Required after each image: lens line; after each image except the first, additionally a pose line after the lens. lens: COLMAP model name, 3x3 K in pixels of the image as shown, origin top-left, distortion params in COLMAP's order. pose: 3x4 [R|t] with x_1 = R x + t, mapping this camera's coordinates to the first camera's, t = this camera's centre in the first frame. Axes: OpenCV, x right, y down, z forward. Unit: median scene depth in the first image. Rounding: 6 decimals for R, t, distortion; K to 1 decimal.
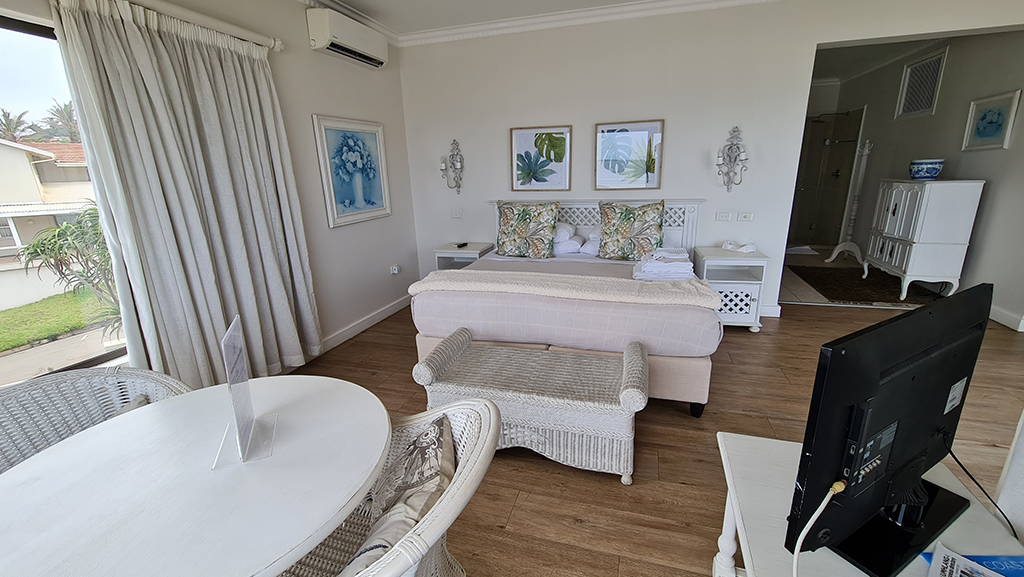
lens RADIAL K [[422.1, 0, 512.7], [0, 422.1, 292.0], [0, 0, 1]] dist [-0.002137, -0.000112]
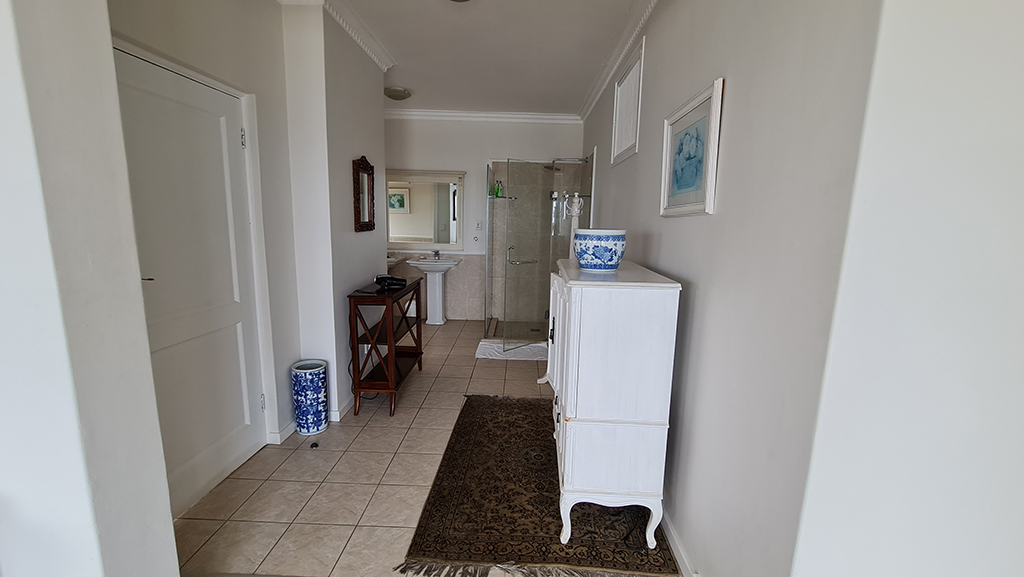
lens RADIAL K [[422.1, 0, 512.7], [0, 422.1, 292.0], [0, 0, 1]] dist [-0.002137, -0.000112]
pose [[0.963708, 0.007407, 0.266855, 0.781785], [0.021923, 0.994043, -0.106762, -0.199436], [-0.266056, 0.108737, 0.957805, 0.588896]]
